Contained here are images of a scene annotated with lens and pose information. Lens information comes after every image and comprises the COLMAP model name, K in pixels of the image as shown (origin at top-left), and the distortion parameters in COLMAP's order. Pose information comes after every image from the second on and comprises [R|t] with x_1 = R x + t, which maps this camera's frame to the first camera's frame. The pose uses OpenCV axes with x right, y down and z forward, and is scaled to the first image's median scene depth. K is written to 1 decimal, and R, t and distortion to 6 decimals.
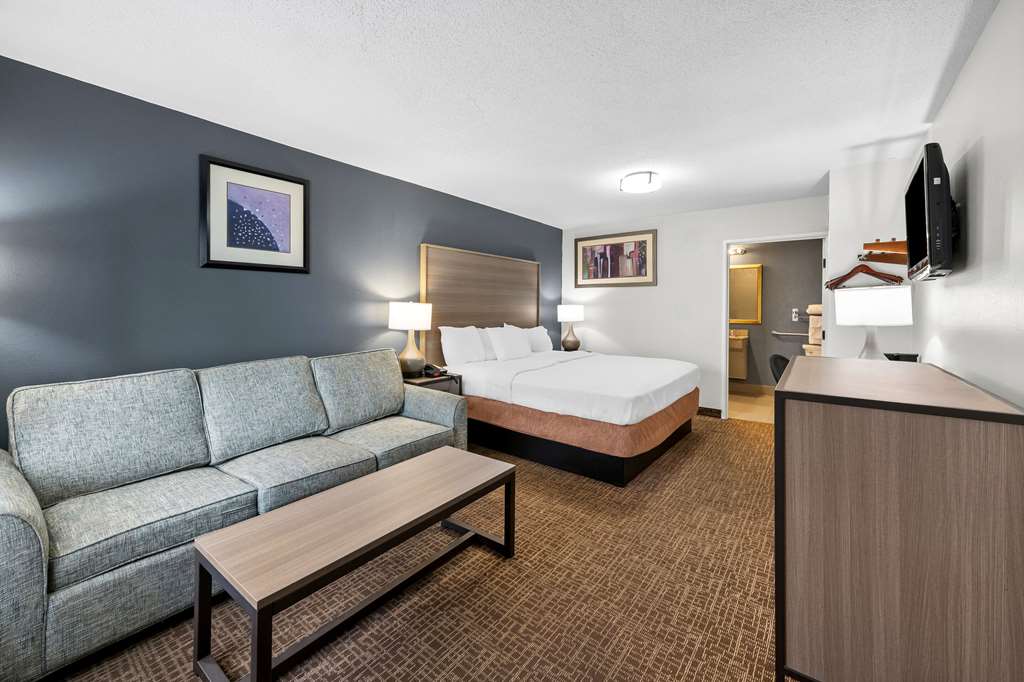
lens RADIAL K [[400.5, 0, 509.7], [0, 400.5, 308.6], [0, 0, 1]] dist [-0.000613, -0.000259]
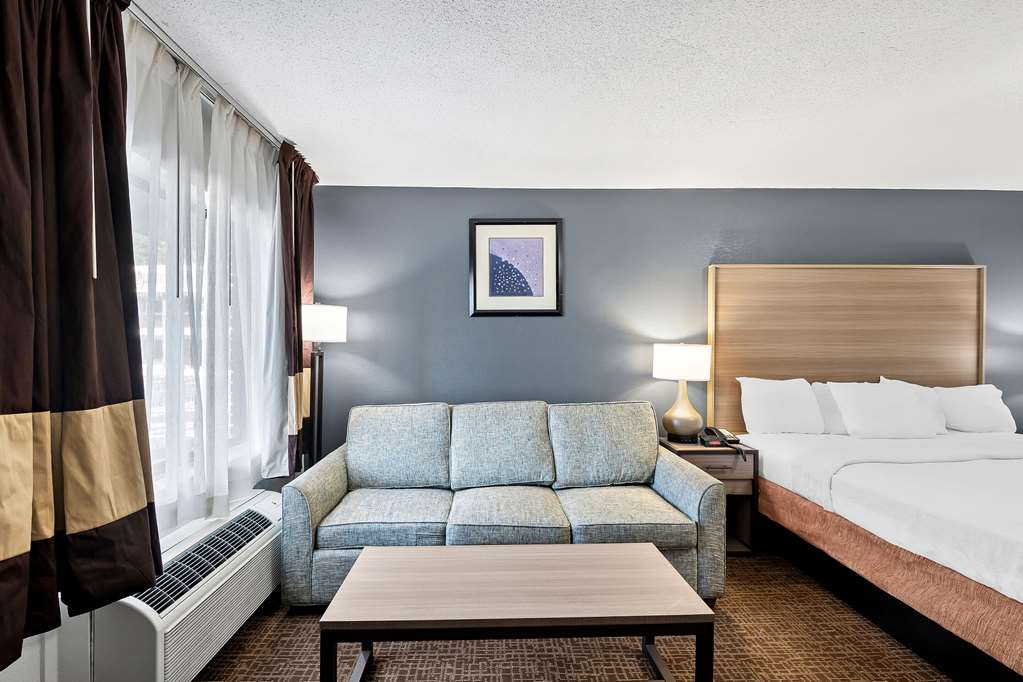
lens RADIAL K [[436.7, 0, 501.2], [0, 436.7, 353.3], [0, 0, 1]] dist [0.001682, -0.004437]
pose [[0.625373, -0.001284, -0.780325, 0.166574], [0.001921, 0.999998, -0.000106, 0.001254], [0.780324, -0.001433, 0.625374, 0.176750]]
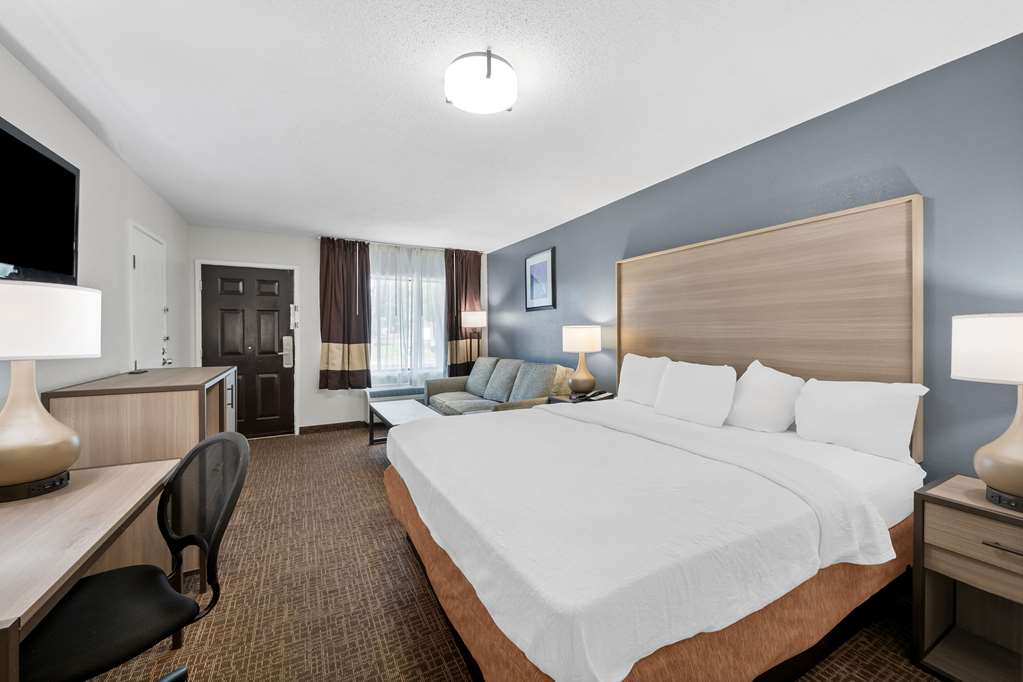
lens RADIAL K [[406.2, 0, 510.0], [0, 406.2, 323.0], [0, 0, 1]] dist [-0.001568, -0.000334]
pose [[-0.411704, -0.022248, -0.911046, 0.703254], [-0.002075, 0.999722, -0.023476, 0.001992], [0.911315, -0.007775, -0.411636, 1.103281]]
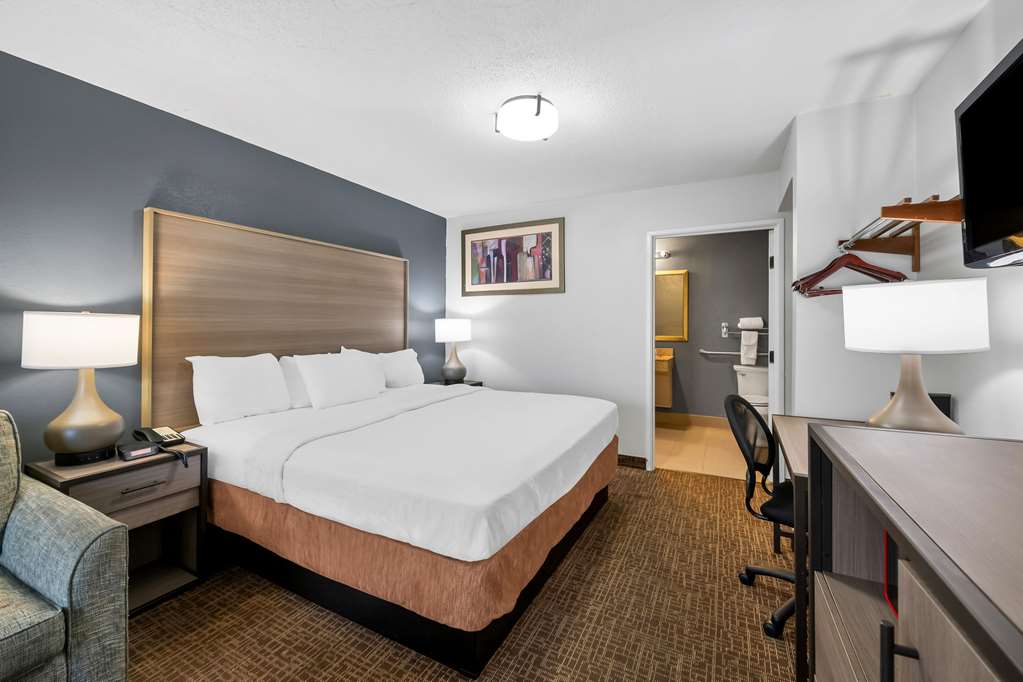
lens RADIAL K [[406.2, 0, 510.0], [0, 406.2, 323.0], [0, 0, 1]] dist [-0.001568, -0.000334]
pose [[0.984231, -0.004857, 0.176819, 0.168579], [0.005563, 0.999978, -0.003500, 0.001684], [-0.176798, 0.004429, 0.984237, 0.345529]]
